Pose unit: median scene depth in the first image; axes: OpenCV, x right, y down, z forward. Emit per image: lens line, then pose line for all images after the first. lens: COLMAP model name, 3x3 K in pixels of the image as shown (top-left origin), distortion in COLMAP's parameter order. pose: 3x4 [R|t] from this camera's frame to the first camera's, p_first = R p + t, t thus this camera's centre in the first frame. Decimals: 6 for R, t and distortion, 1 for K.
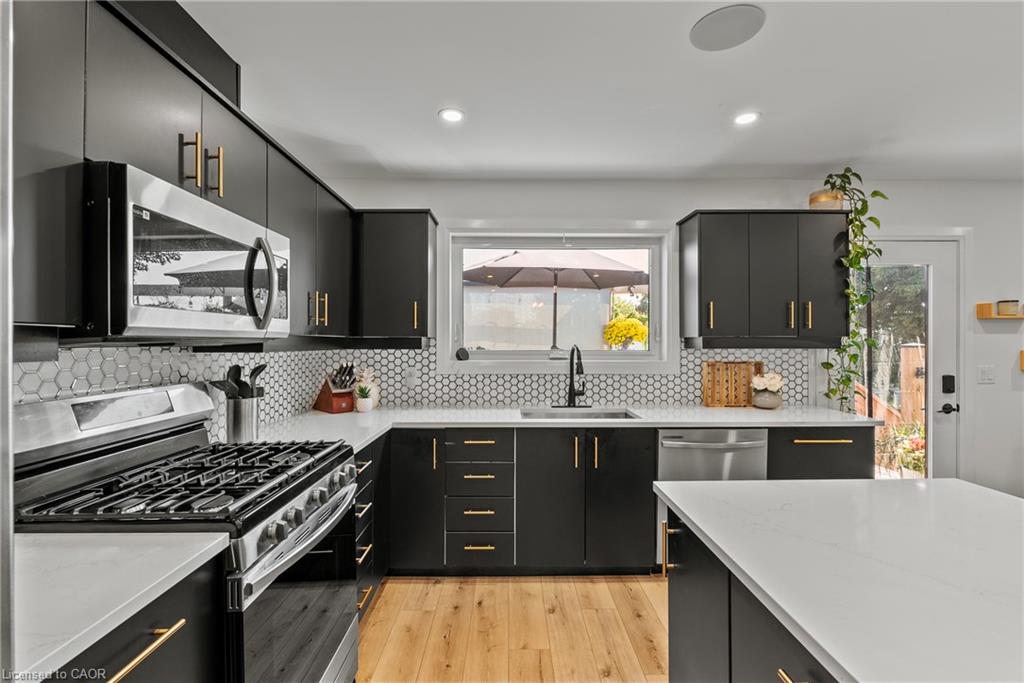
lens RADIAL K [[454.0, 0, 514.6], [0, 454.0, 337.1], [0, 0, 1]] dist [-0.001303, 0.001283]
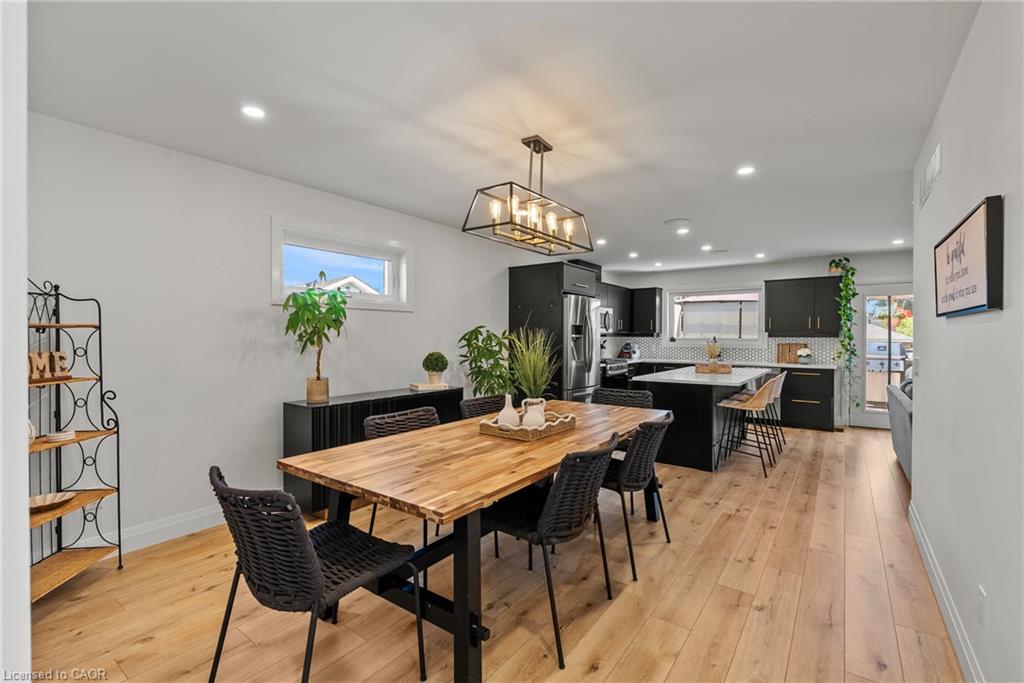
lens RADIAL K [[454.0, 0, 517.1], [0, 454.0, 341.6], [0, 0, 1]] dist [-0.001303, 0.001283]
pose [[0.806922, 0.009230, -0.590586, 0.816132], [0.003588, 0.999783, 0.020528, -0.007178], [0.590647, -0.018683, 0.806714, -1.868288]]
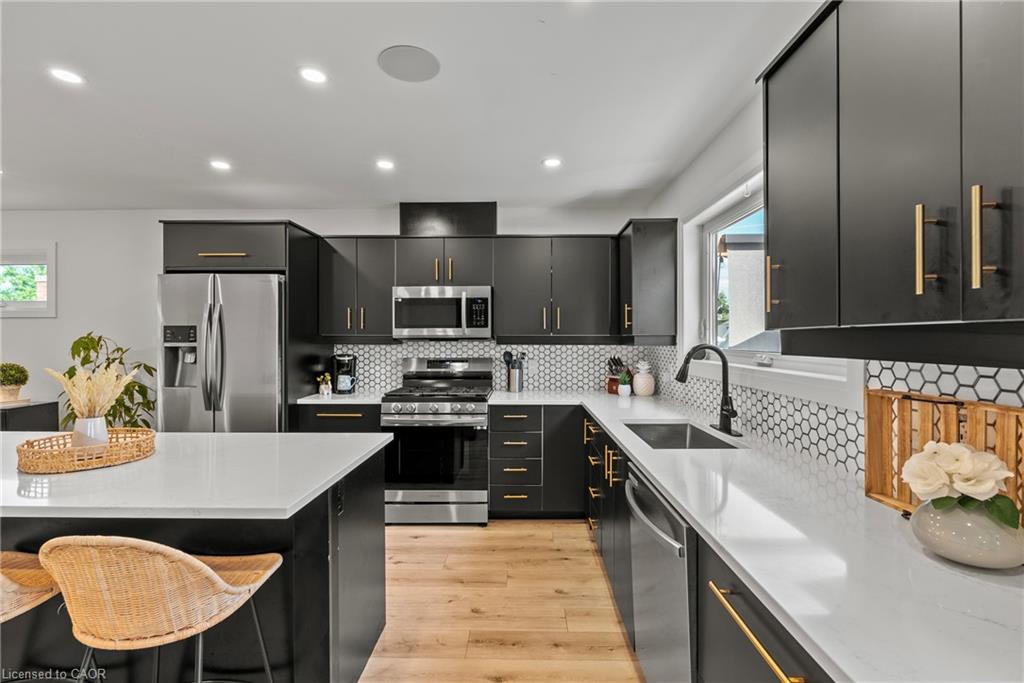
lens RADIAL K [[454.0, 0, 516.7], [0, 454.0, 341.7], [0, 0, 1]] dist [-0.001303, 0.001283]
pose [[-0.025056, 0.005124, -0.999673, 0.967450], [0.011166, 0.999926, 0.004846, 0.006608], [0.999624, -0.011041, -0.025111, 0.784138]]
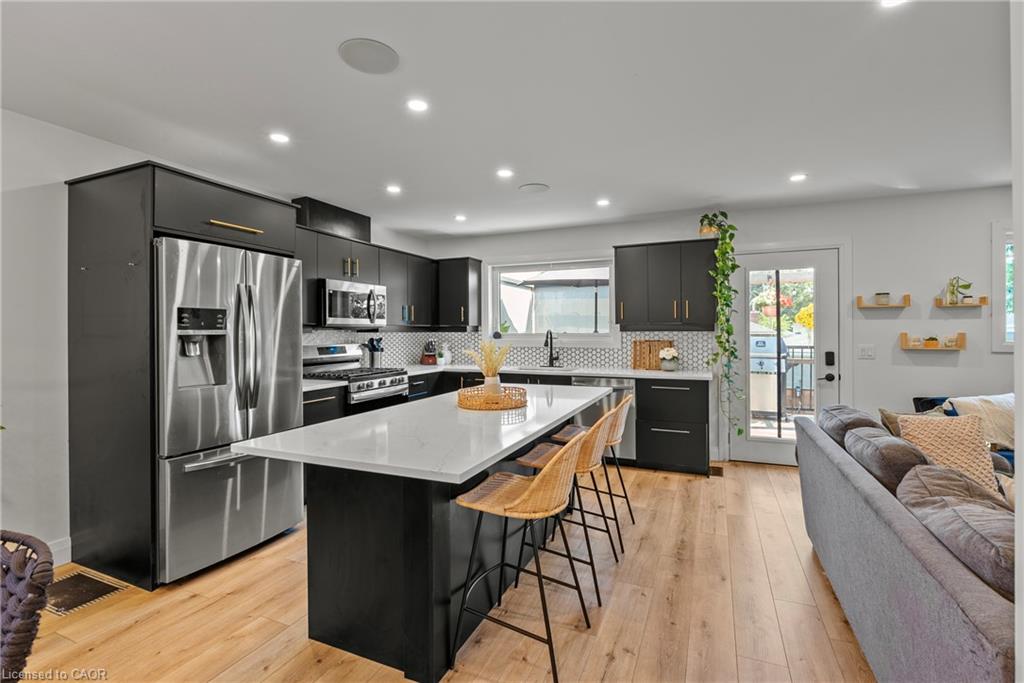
lens RADIAL K [[454.0, 0, 517.0], [0, 454.0, 333.2], [0, 0, 1]] dist [-0.001303, 0.001283]
pose [[0.915377, -0.001017, -0.402596, 0.778512], [0.008337, 0.999830, 0.016430, 0.001734], [0.402511, -0.018396, 0.915230, -0.663312]]
